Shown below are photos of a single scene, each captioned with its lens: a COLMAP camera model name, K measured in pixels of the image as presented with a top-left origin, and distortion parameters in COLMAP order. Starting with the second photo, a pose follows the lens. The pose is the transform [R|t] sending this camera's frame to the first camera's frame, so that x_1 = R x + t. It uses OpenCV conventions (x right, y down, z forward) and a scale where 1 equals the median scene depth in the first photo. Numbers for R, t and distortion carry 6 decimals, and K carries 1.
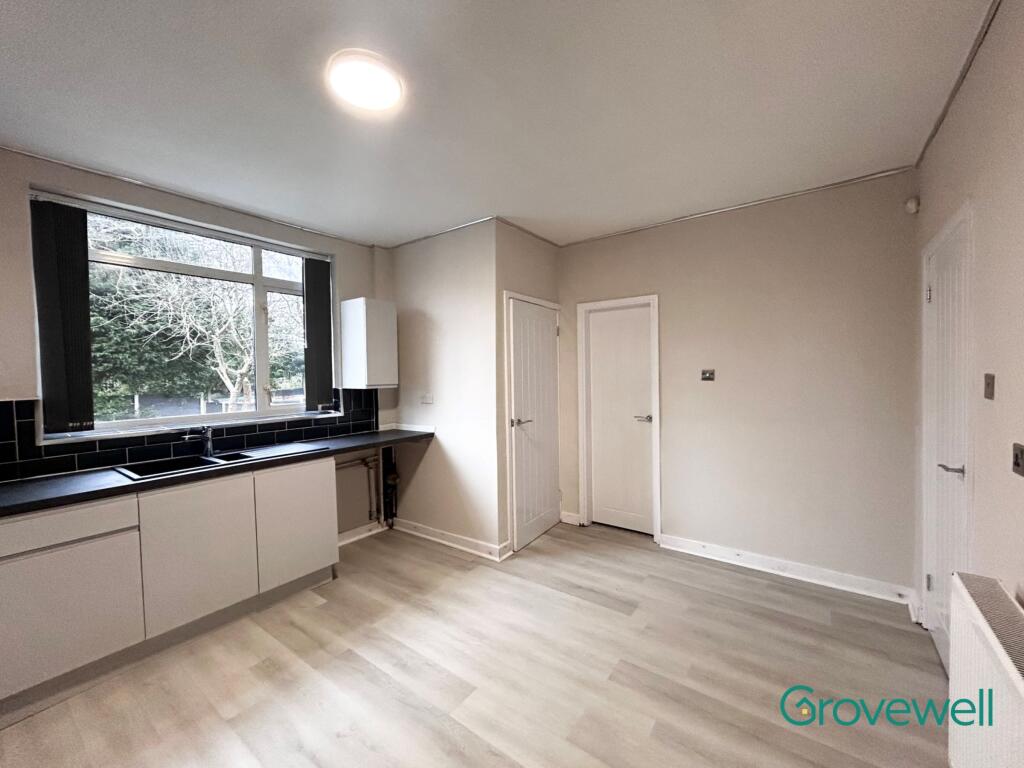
lens RADIAL K [[414.6, 0, 507.6], [0, 414.6, 383.4], [0, 0, 1]] dist [-0.000308, -0.000188]
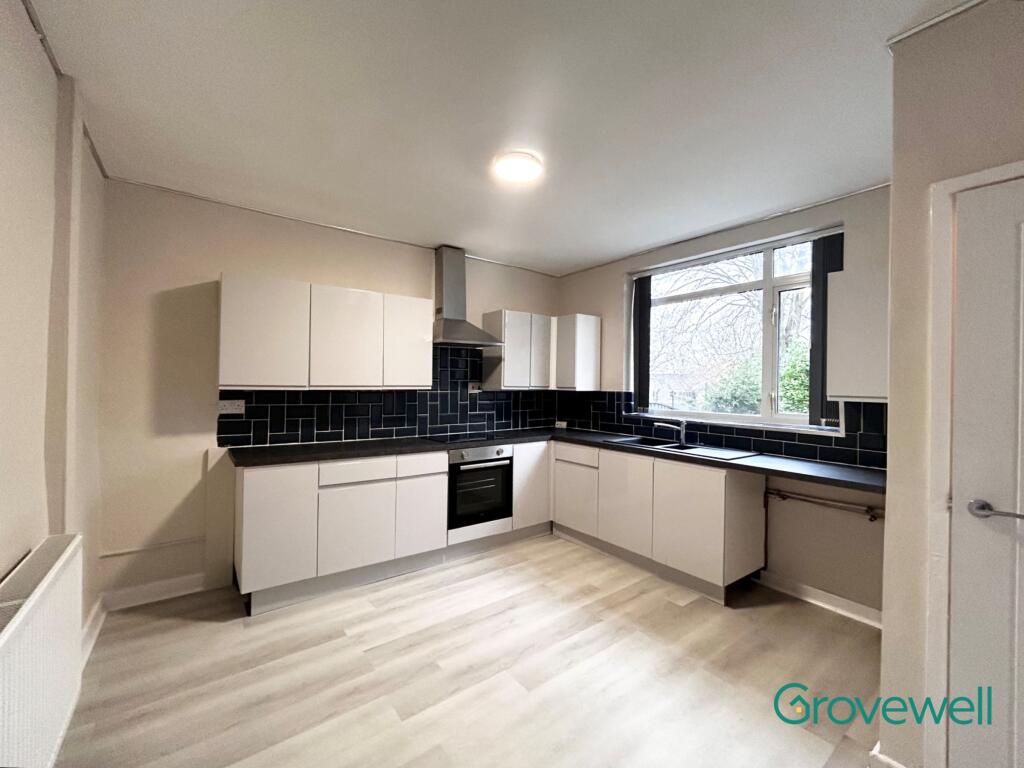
lens RADIAL K [[414.6, 0, 507.6], [0, 414.6, 383.4], [0, 0, 1]] dist [-0.000308, -0.000188]
pose [[-0.275124, 0.012759, -0.961324, 0.694612], [-0.036528, 0.999051, 0.023714, -0.018721], [0.960714, 0.041639, -0.274397, 0.935191]]
